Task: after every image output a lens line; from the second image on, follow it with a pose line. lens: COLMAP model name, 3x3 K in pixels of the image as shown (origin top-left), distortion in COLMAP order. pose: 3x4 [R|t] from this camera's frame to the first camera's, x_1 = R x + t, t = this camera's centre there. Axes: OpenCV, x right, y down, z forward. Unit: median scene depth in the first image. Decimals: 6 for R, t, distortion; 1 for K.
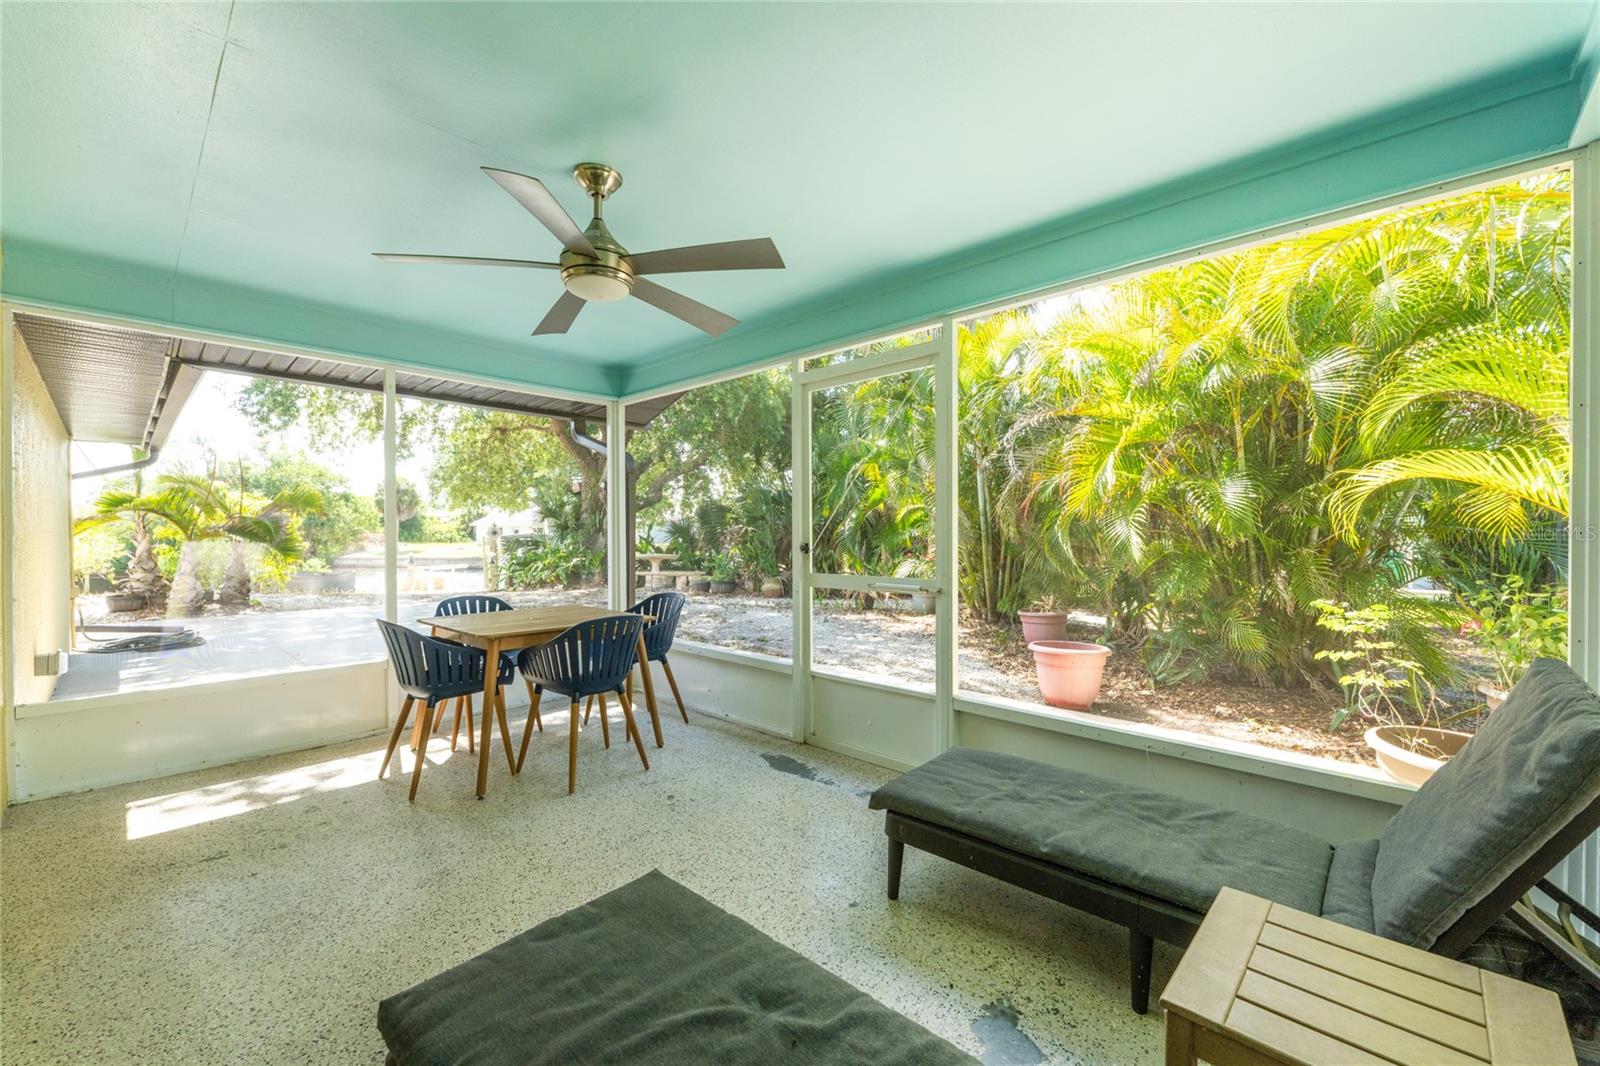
lens RADIAL K [[650.9, 0, 808.2], [0, 650.9, 545.2], [0, 0, 1]] dist [-0.022582, 0.000366]
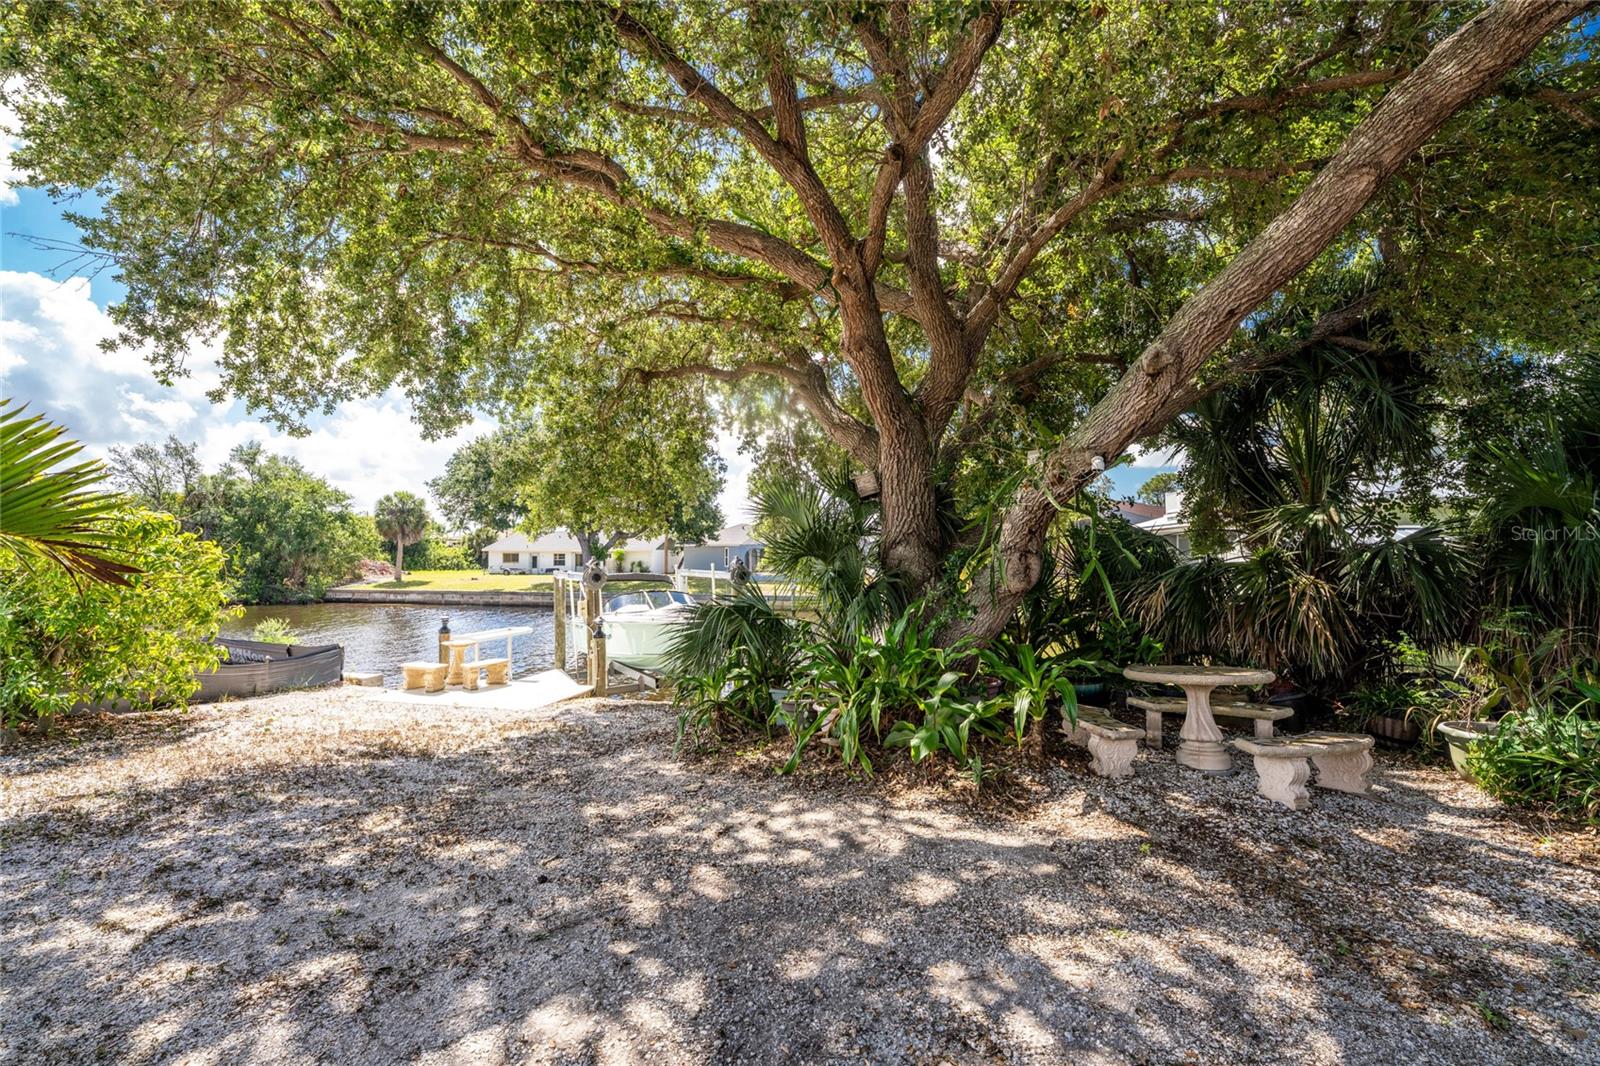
lens RADIAL K [[650.9, 0, 787.4], [0, 650.9, 530.4], [0, 0, 1]] dist [-0.022582, 0.000366]
pose [[0.999759, 0.002165, -0.021866, -1.470615], [-0.003460, 0.998231, -0.059361, -0.123649], [0.021699, 0.059422, 0.997997, 2.155152]]
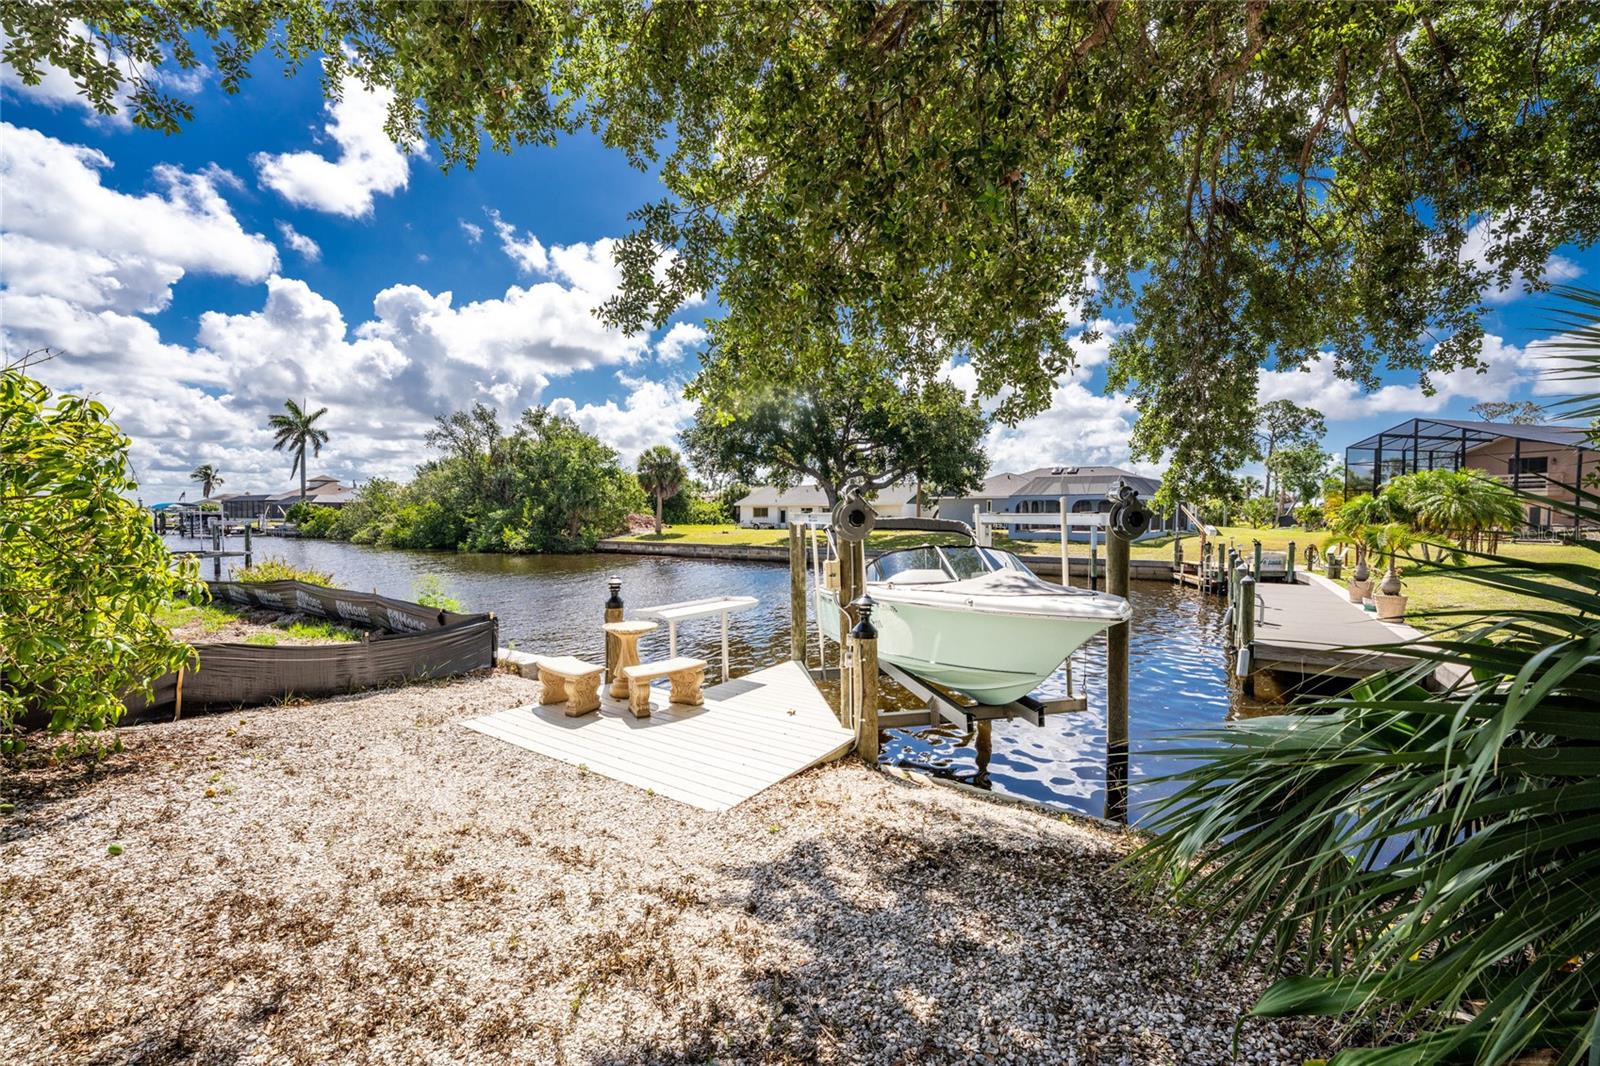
lens RADIAL K [[650.9, 0, 792.5], [0, 650.9, 531.9], [0, 0, 1]] dist [-0.022582, 0.000366]
pose [[0.927021, 0.017046, -0.374623, -1.896605], [-0.014272, 0.999846, 0.010177, -0.070105], [0.374739, -0.004088, 0.927121, 3.402869]]
